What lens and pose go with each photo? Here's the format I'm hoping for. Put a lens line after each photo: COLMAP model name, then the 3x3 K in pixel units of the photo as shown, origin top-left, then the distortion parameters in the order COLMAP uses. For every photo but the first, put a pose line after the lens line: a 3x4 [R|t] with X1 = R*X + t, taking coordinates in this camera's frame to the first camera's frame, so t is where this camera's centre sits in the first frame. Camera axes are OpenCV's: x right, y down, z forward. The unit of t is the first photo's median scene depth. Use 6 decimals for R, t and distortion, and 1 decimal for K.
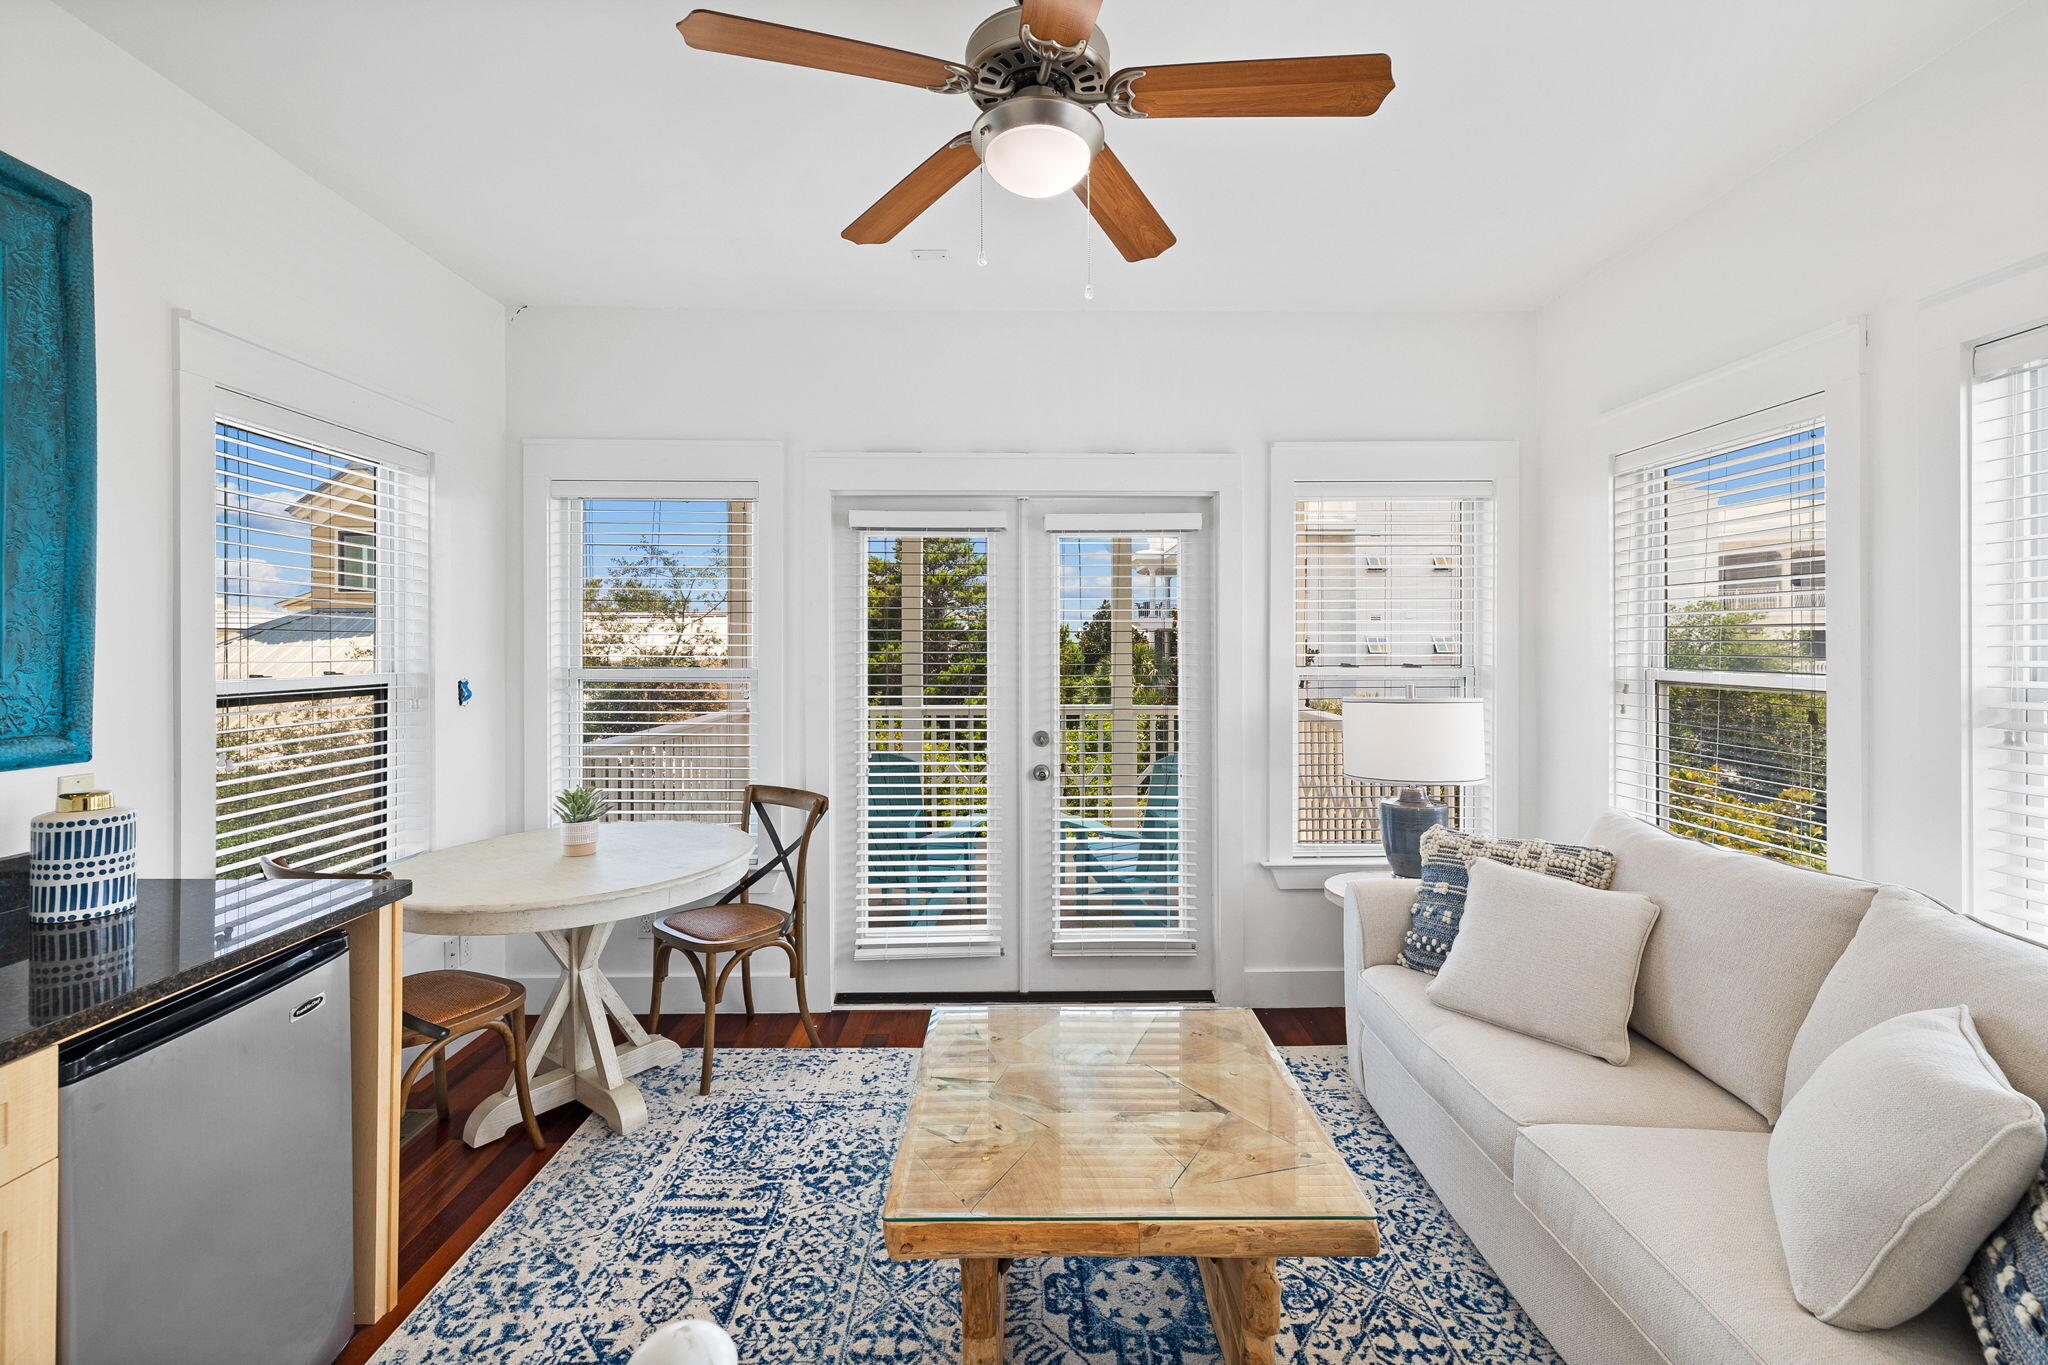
lens RADIAL K [[1661.3, 0, 1024.2], [0, 1661.3, 673.5], [0, 0, 1]] dist [-0.002018, -0.001002]
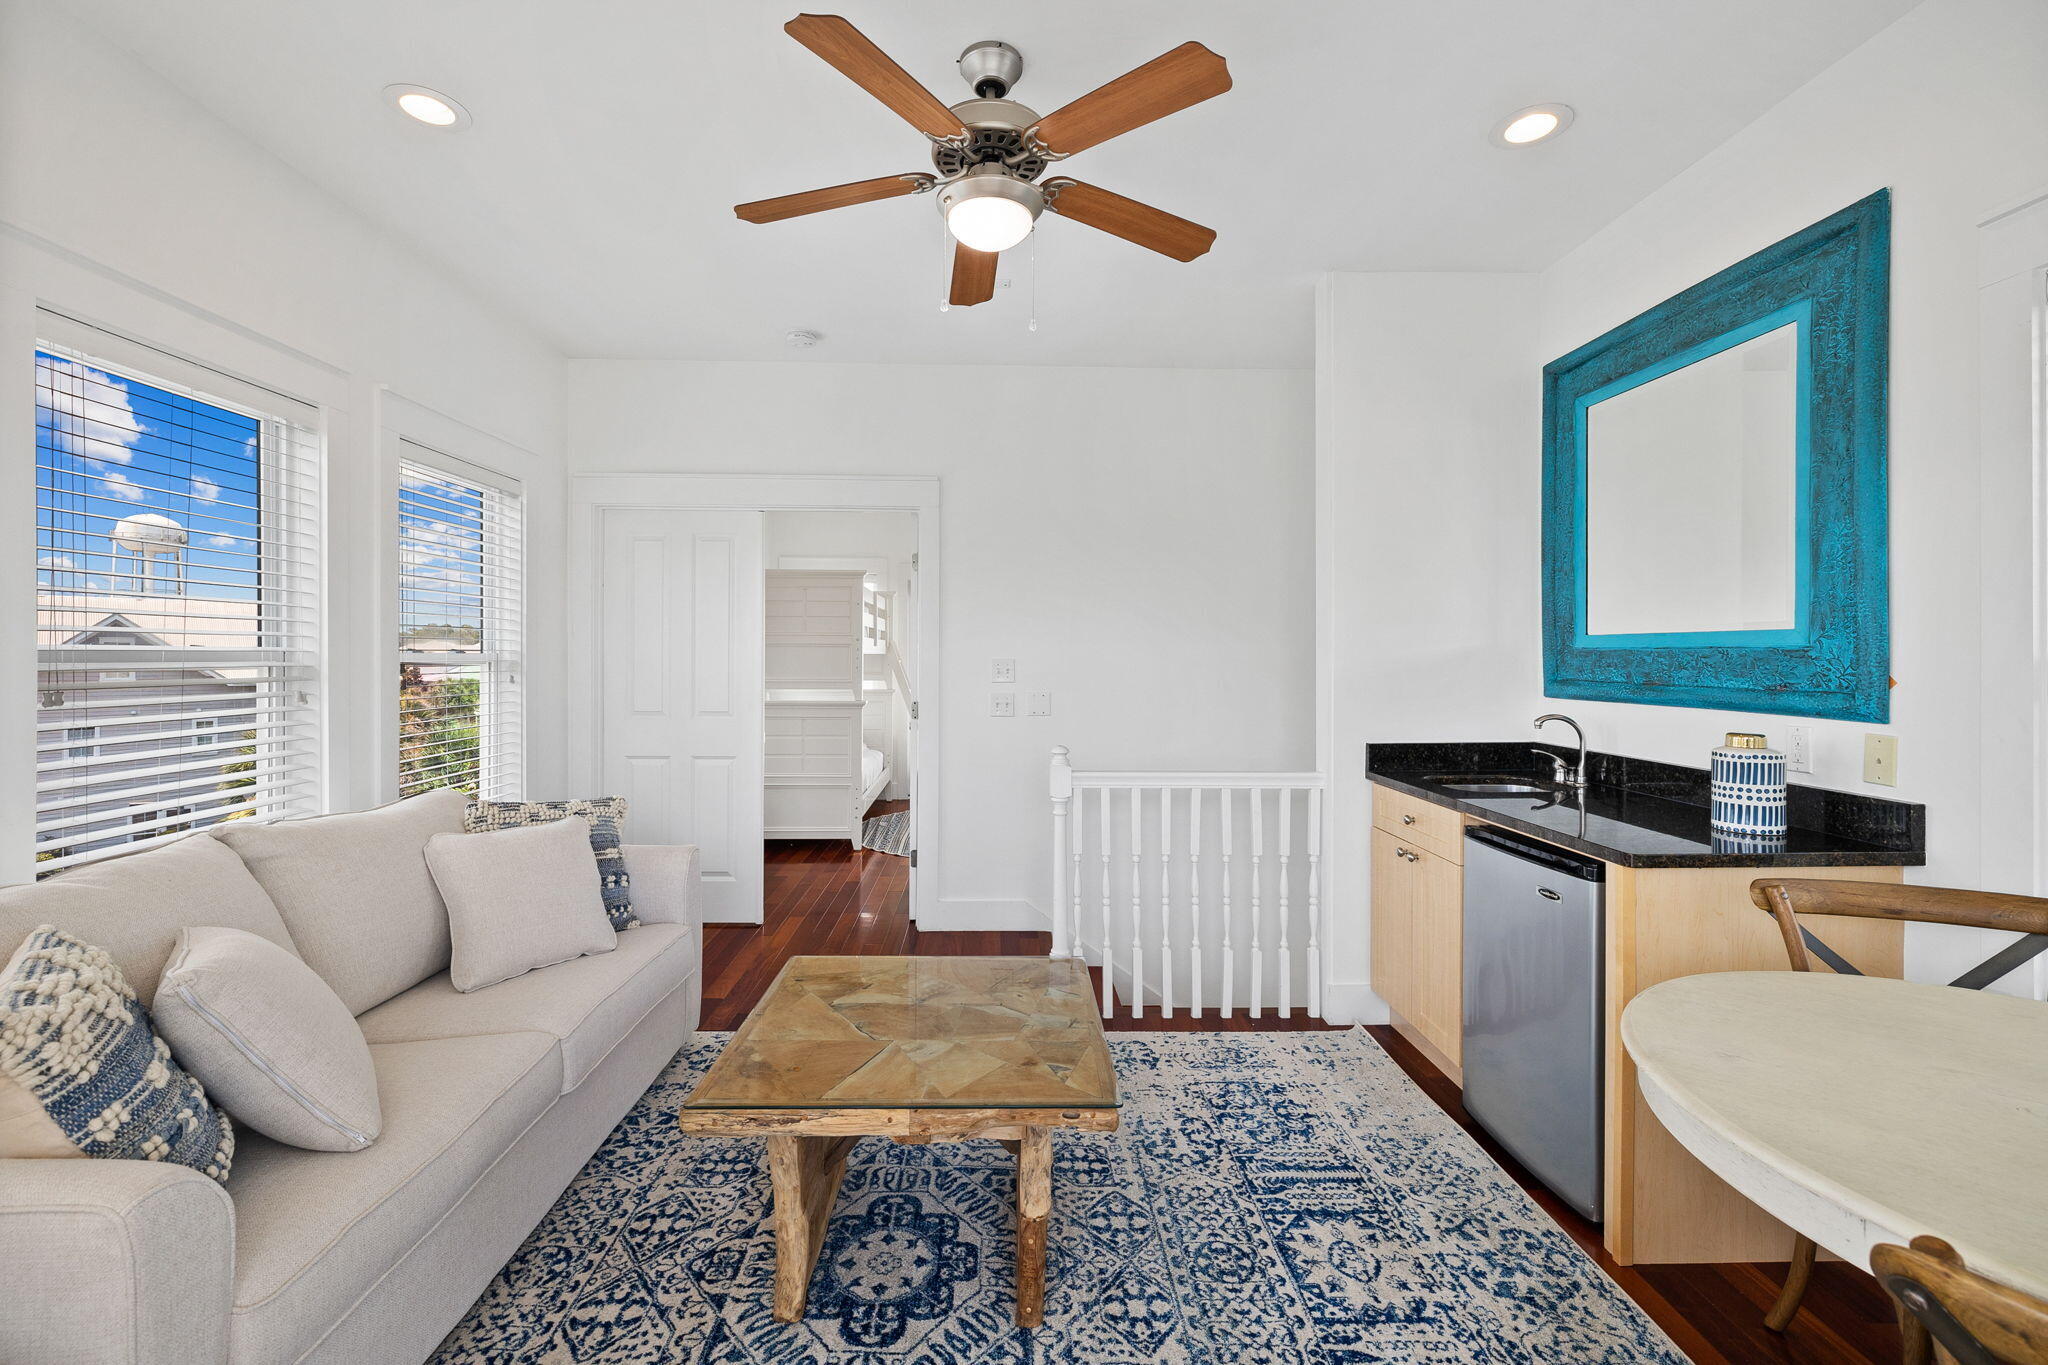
lens RADIAL K [[1661.3, 0, 1022.0], [0, 1661.3, 677.1], [0, 0, 1]] dist [-0.002018, -0.001002]
pose [[-0.999957, -0.001519, -0.009190, -0.004685], [-0.001812, 0.999488, 0.031933, -0.009211], [0.009136, 0.031948, -0.999448, 2.014106]]
